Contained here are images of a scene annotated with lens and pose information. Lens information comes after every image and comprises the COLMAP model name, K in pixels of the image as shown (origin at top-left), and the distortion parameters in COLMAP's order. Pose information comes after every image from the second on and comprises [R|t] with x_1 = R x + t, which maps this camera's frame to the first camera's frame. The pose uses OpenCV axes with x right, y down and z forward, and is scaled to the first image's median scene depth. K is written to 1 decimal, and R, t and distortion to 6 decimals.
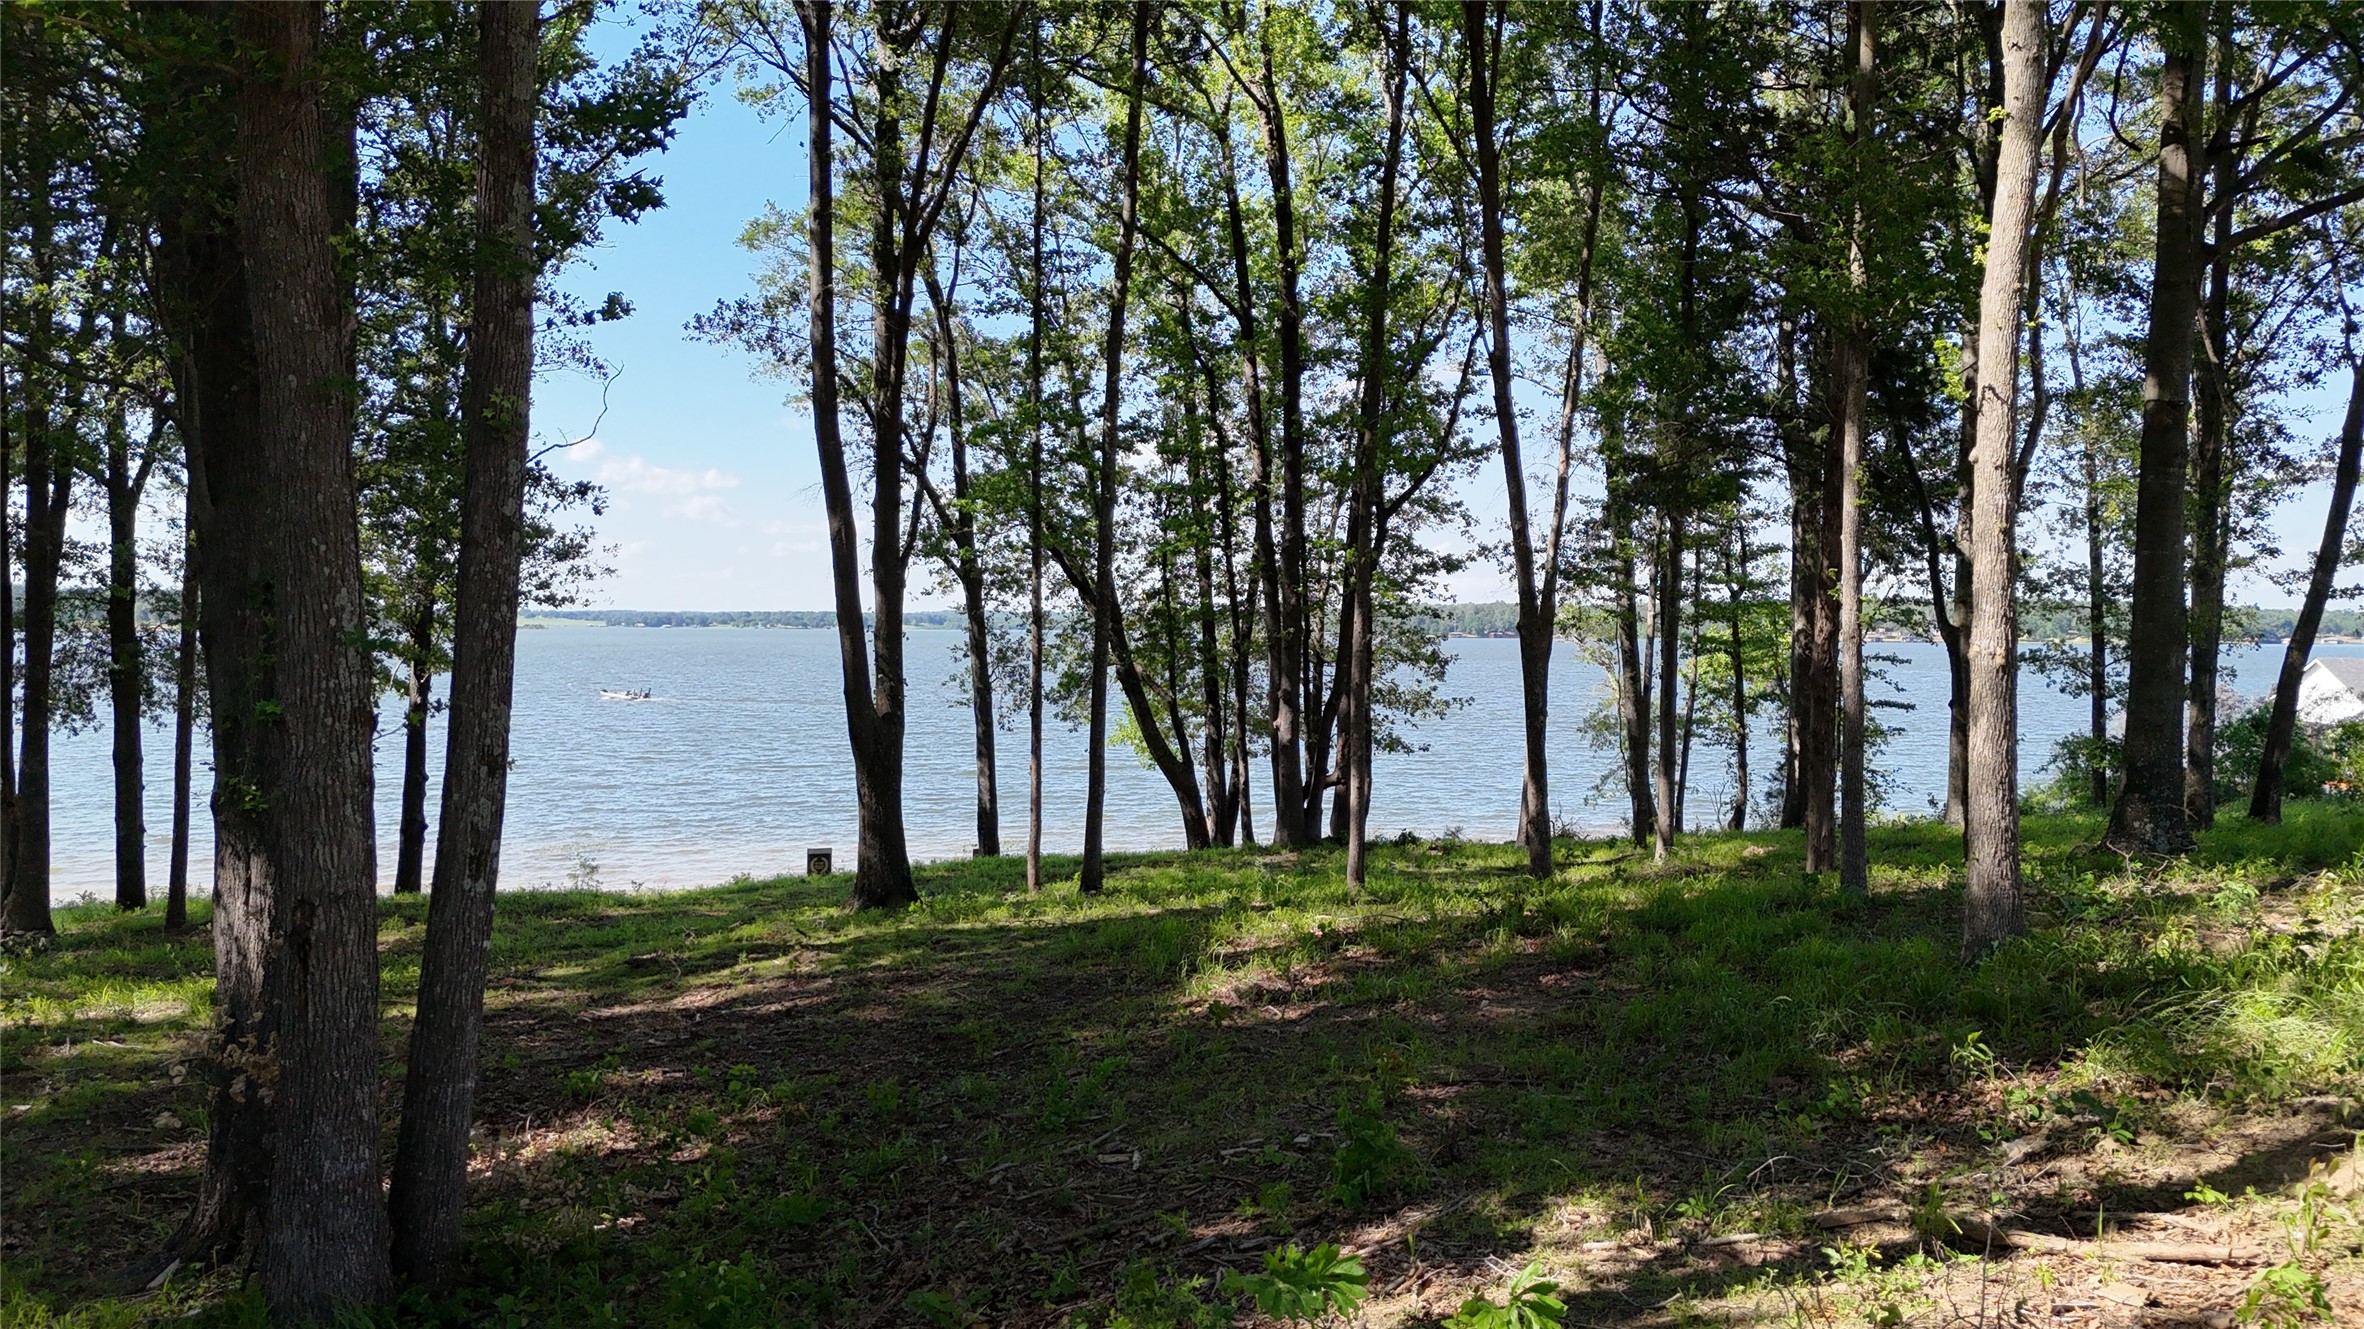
lens RADIAL K [[1701.4, 0, 1191.6], [0, 1701.4, 652.8], [0, 0, 1]] dist [0.073375, -0.068428]
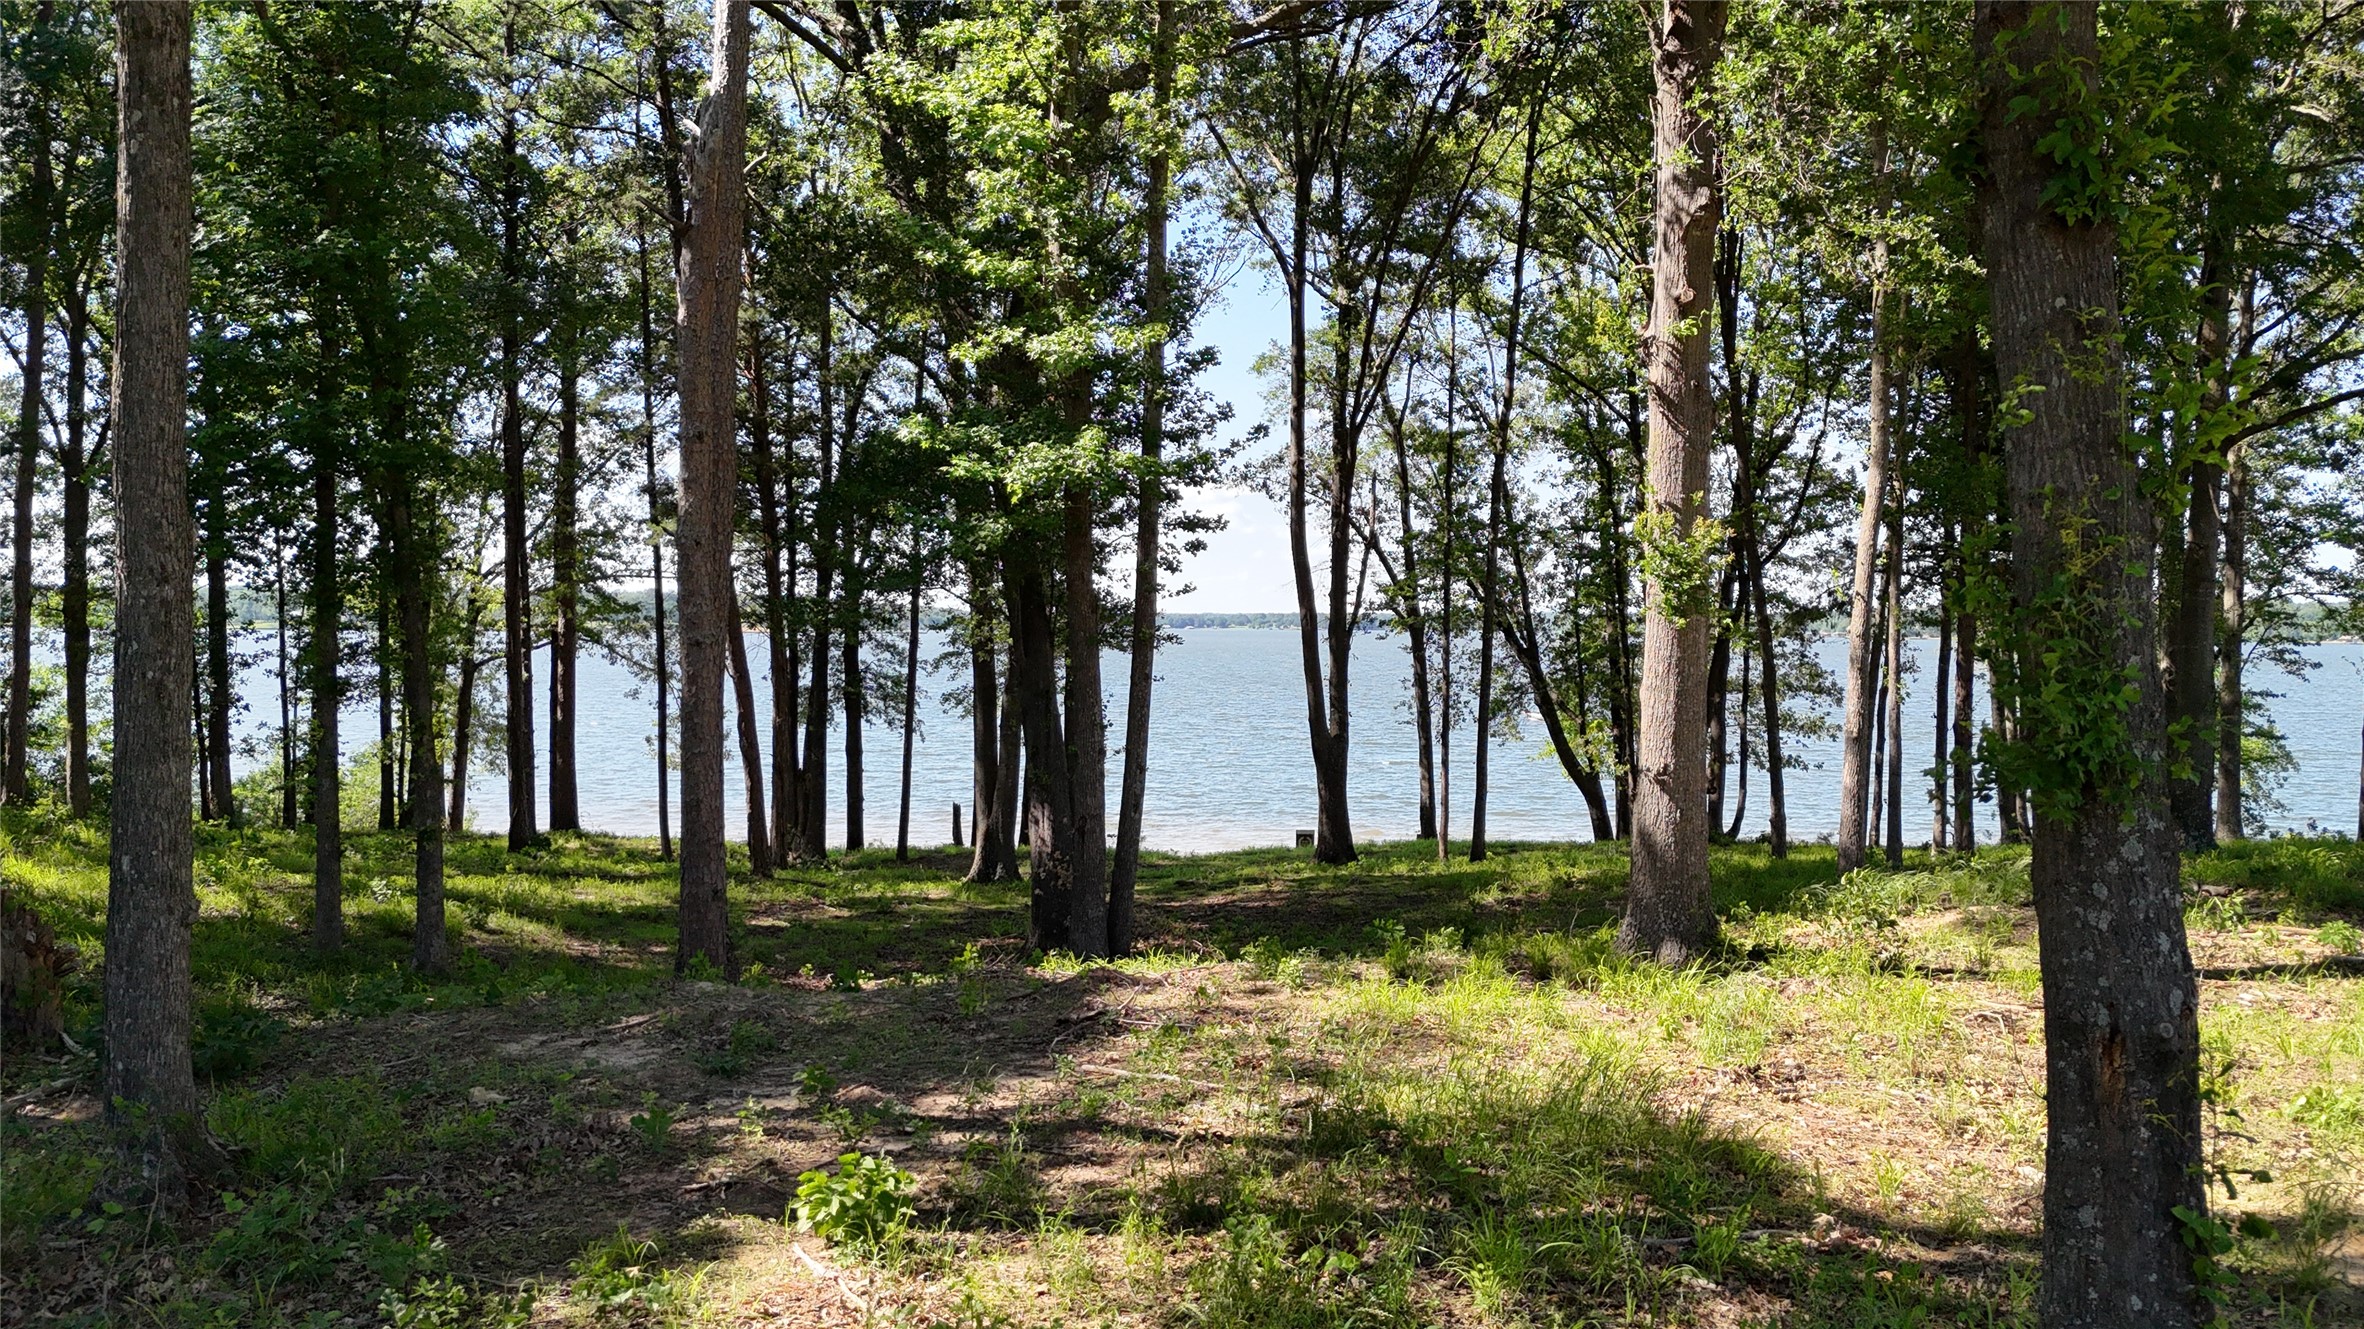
lens RADIAL K [[1701.4, 0, 1177.5], [0, 1701.4, 660.0], [0, 0, 1]] dist [0.073375, -0.068428]
pose [[0.953901, 0.009376, -0.299976, 0.091780], [-0.007770, 0.999948, 0.006548, -0.026481], [0.300021, -0.003915, 0.953924, -0.316147]]
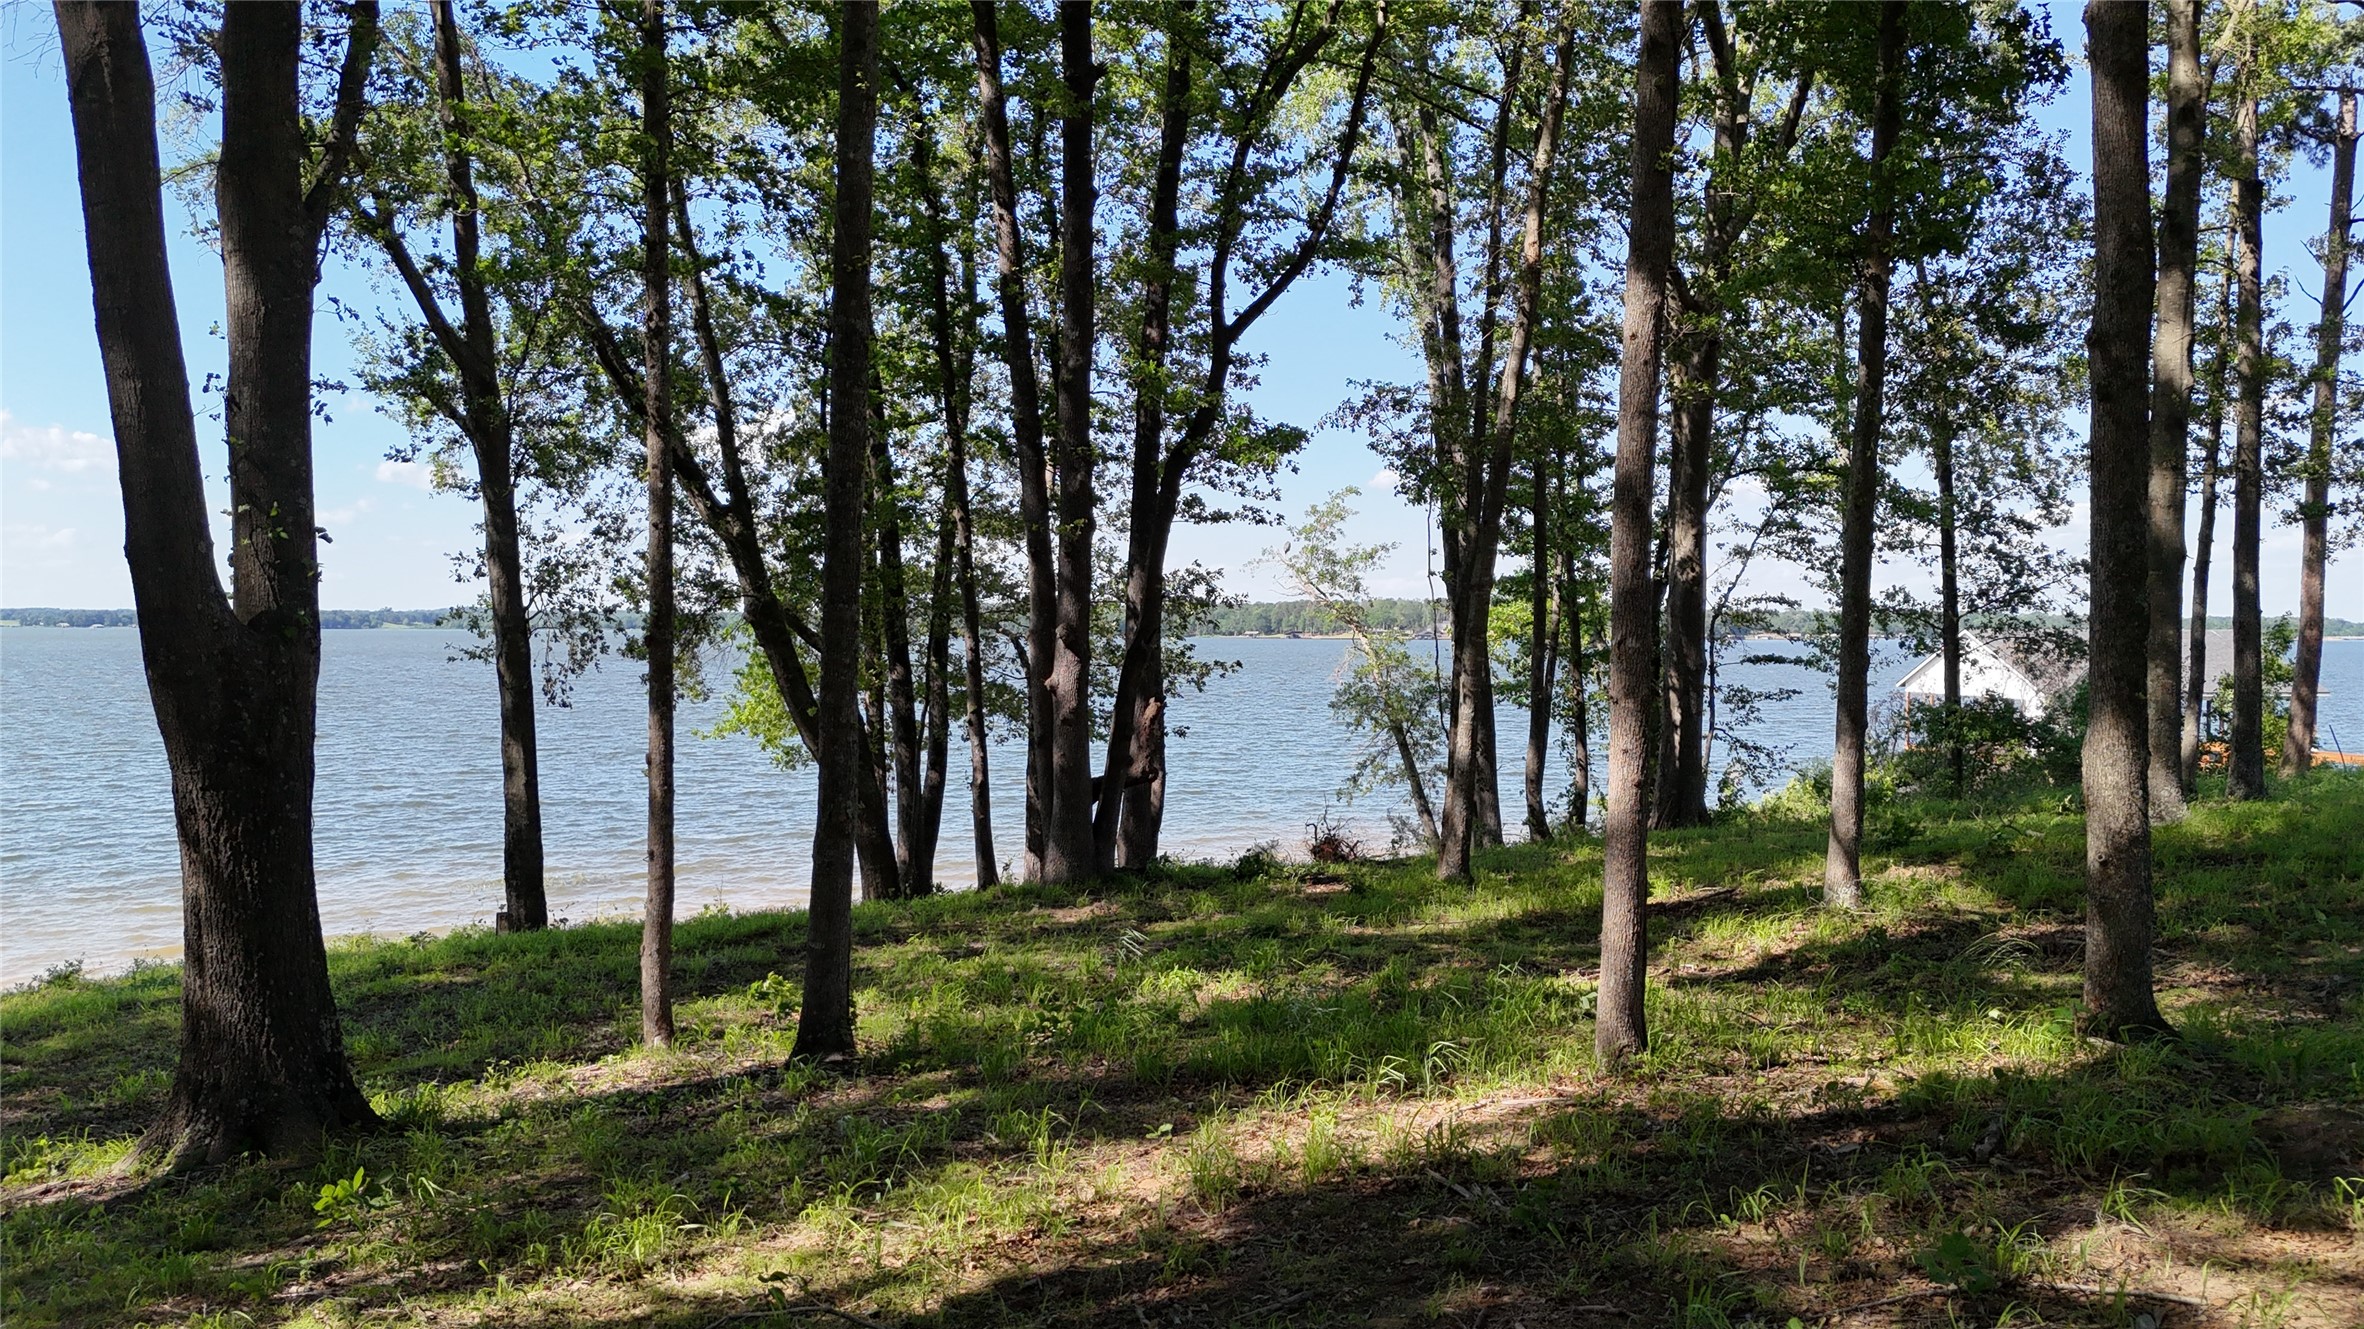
lens RADIAL K [[1649.8, 0, 1196.9], [0, 1649.8, 651.6], [0, 0, 1]] dist [-0.003624, -0.003652]
pose [[0.960031, -0.005146, 0.279845, -0.057649], [0.006355, 0.999974, -0.003415, 0.031723], [-0.279820, 0.005057, 0.960039, 0.409221]]
